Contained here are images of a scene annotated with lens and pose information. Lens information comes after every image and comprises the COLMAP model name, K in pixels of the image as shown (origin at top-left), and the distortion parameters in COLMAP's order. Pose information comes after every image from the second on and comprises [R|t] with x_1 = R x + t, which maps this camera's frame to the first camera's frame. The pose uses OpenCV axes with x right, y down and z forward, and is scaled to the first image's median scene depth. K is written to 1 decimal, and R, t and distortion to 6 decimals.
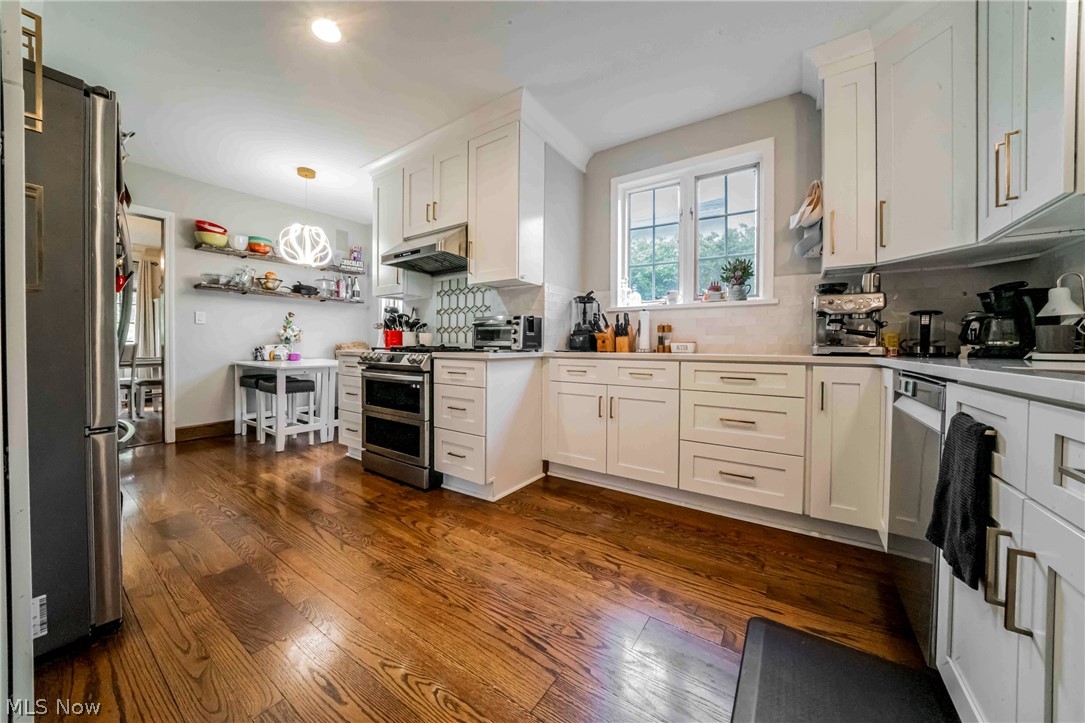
lens RADIAL K [[377.7, 0, 538.0], [0, 377.7, 356.1], [0, 0, 1]] dist [-0.033419, 0.006640]
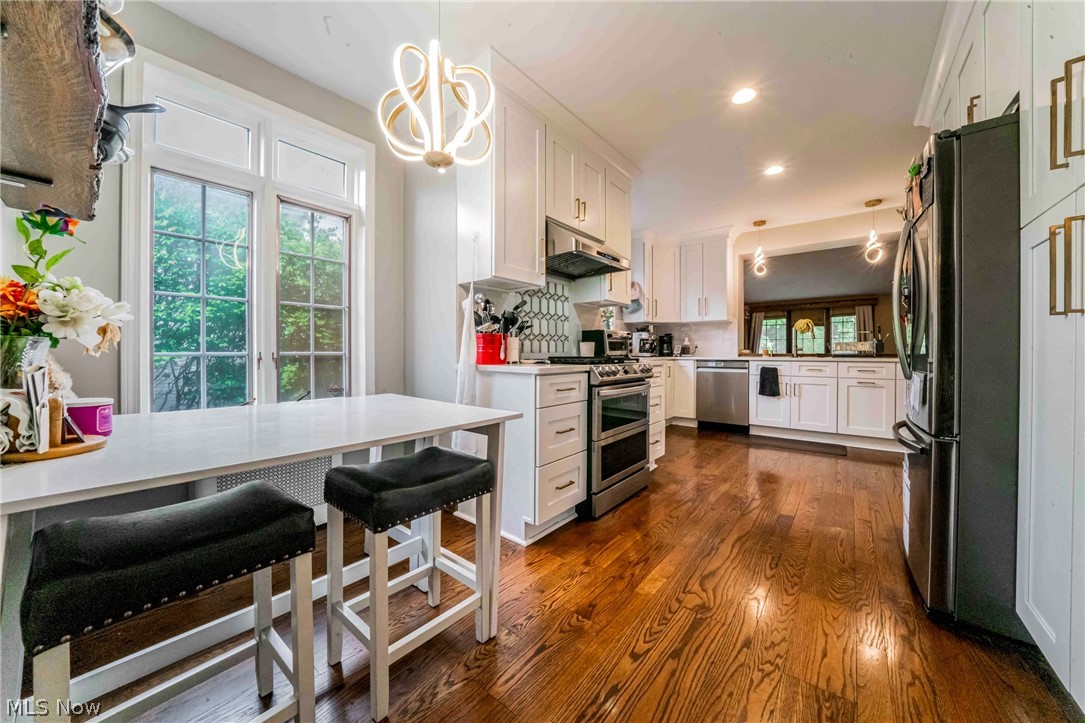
lens RADIAL K [[377.7, 0, 538.0], [0, 377.7, 356.1], [0, 0, 1]] dist [-0.033419, 0.006640]
pose [[0.089212, -0.016944, 0.995869, -1.139927], [0.024981, 0.999579, 0.014769, -0.040950], [-0.995699, 0.023560, 0.089597, 0.964591]]
